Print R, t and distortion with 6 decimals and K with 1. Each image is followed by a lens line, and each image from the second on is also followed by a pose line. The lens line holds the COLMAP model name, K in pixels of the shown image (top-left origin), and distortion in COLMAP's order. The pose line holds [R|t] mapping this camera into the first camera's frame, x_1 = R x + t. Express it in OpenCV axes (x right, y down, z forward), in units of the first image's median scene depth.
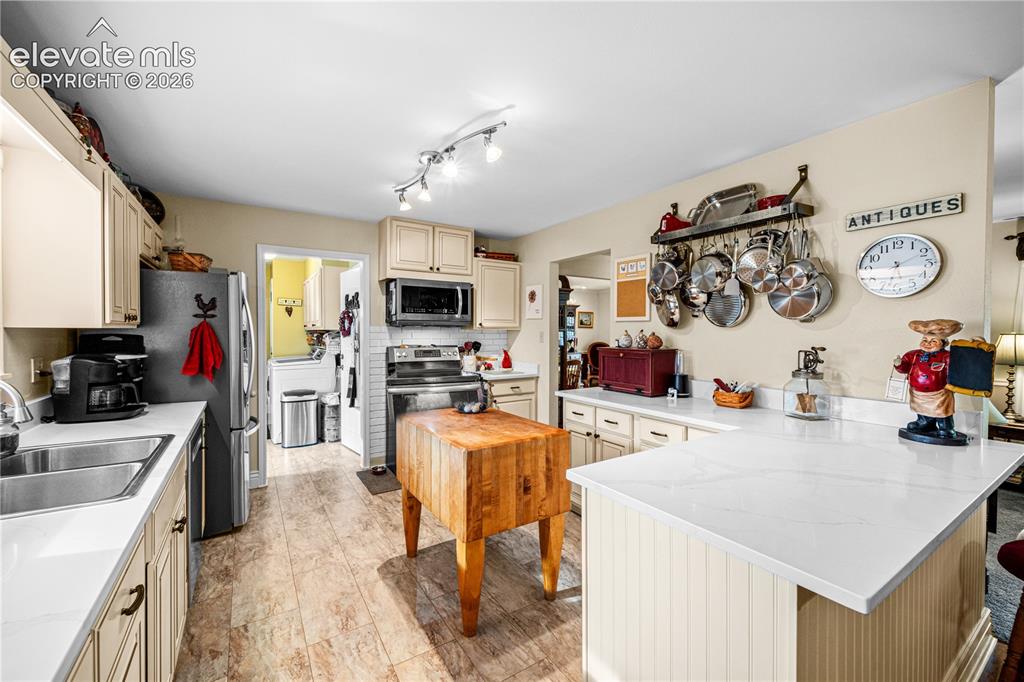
lens RADIAL K [[416.4, 0, 511.6], [0, 416.4, 335.6], [0, 0, 1]] dist [-0.000102, -0.000660]
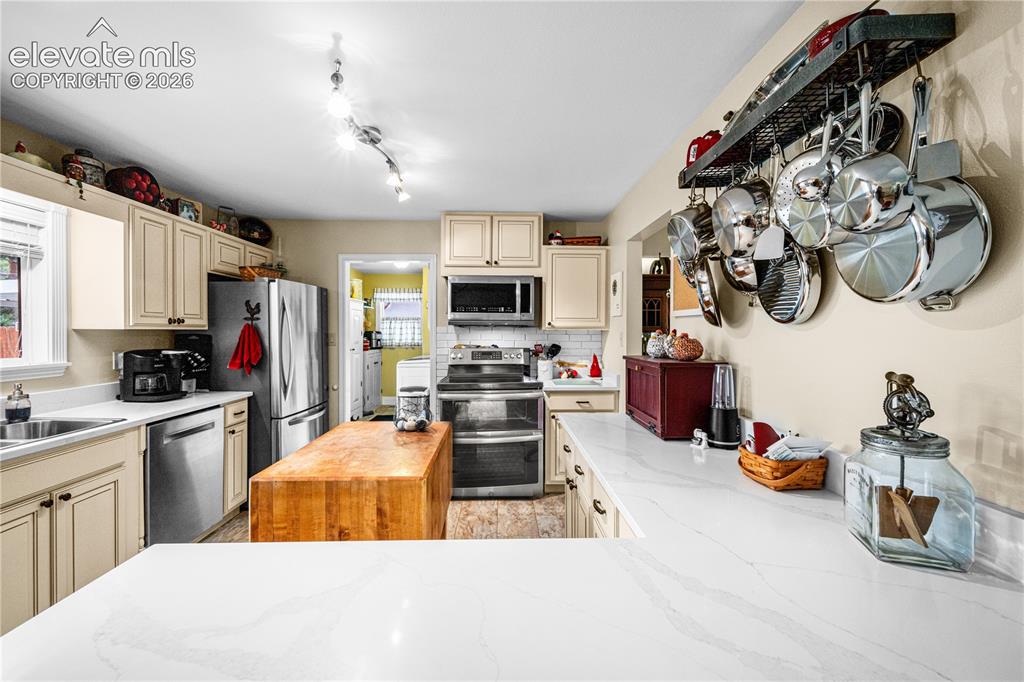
lens RADIAL K [[416.4, 0, 516.5], [0, 416.4, 335.8], [0, 0, 1]] dist [-0.000102, -0.000660]
pose [[0.850624, 0.005339, -0.525748, 0.333870], [-0.005816, 0.999983, 0.000745, -0.002920], [0.525743, 0.002424, 0.850640, 0.259537]]
